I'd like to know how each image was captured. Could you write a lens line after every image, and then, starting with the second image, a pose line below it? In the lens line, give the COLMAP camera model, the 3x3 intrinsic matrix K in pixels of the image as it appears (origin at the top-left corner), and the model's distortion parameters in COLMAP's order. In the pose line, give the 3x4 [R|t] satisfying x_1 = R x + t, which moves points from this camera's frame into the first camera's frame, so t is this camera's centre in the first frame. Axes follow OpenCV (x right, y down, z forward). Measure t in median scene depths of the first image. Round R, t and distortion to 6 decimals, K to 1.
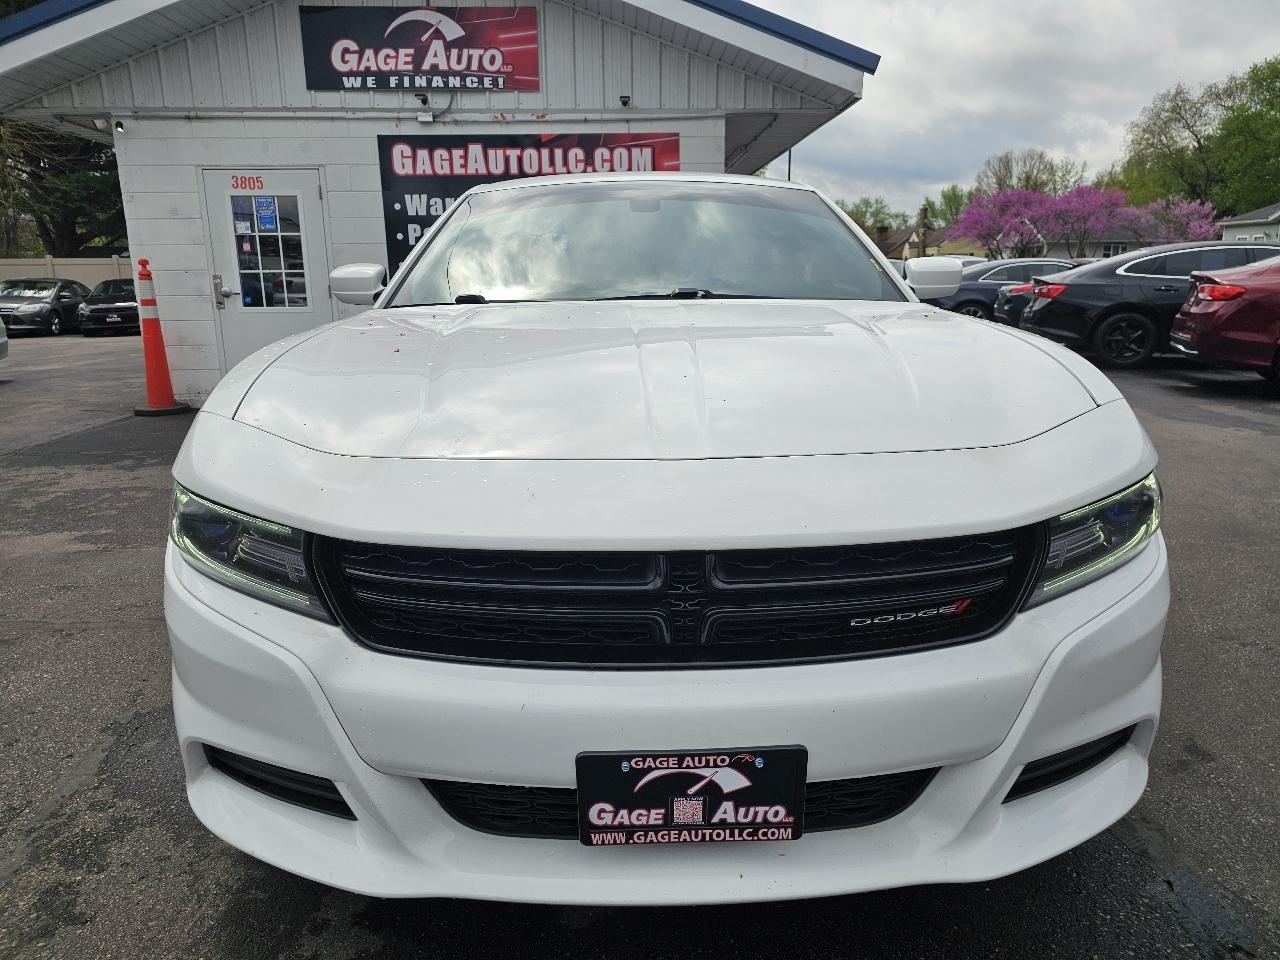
lens RADIAL K [[858.5, 0, 647.7], [0, 858.5, 471.0], [0, 0, 1]] dist [0.052316, -0.043789]
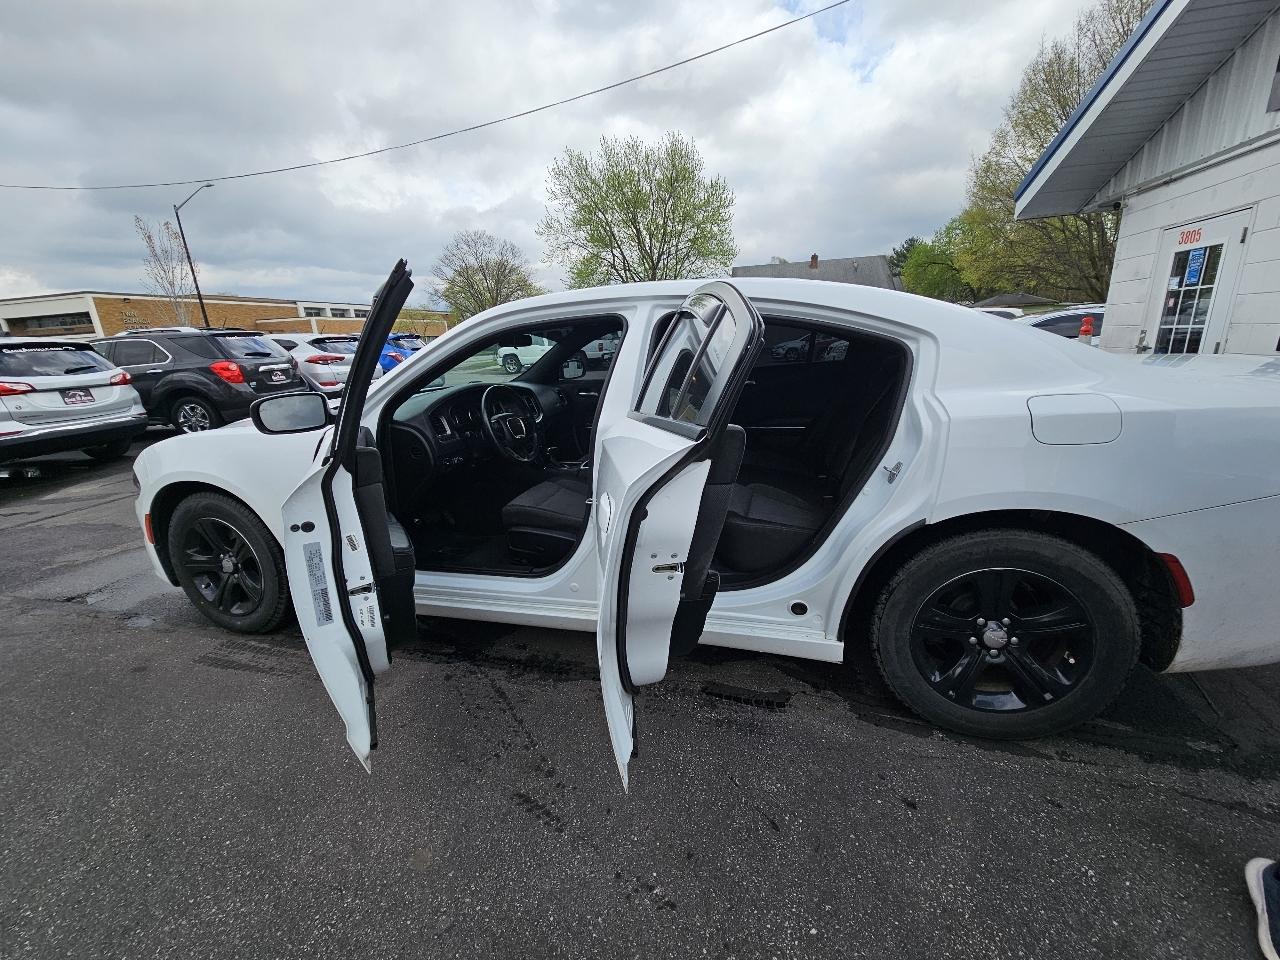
lens RADIAL K [[520.6, 0, 640.0], [0, 520.6, 481.7], [0, 0, 1]] dist [-0.000303, -0.000283]
pose [[-0.286756, 0.280108, -0.916139, 0.349240], [-0.163954, 0.927842, 0.335005, -0.168962], [0.943870, 0.246269, -0.220139, 0.609940]]
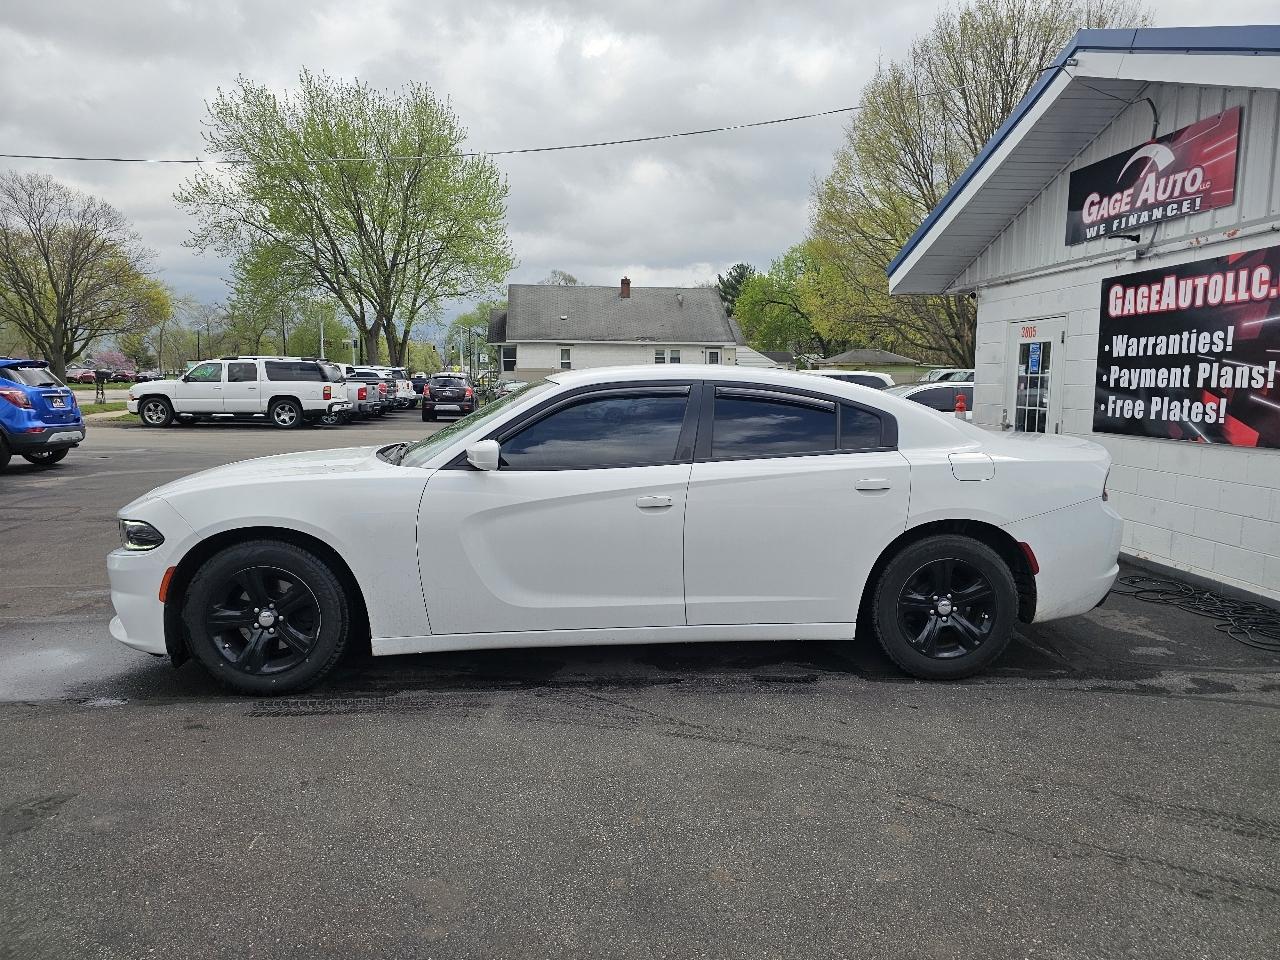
lens RADIAL K [[858.5, 0, 648.3], [0, 858.5, 477.5], [0, 0, 1]] dist [0.052316, -0.043789]
pose [[0.060694, 0.125926, -0.990181, 0.668861], [-0.227640, 0.967614, 0.109103, -0.158619], [0.971852, 0.218783, 0.087394, 0.459071]]
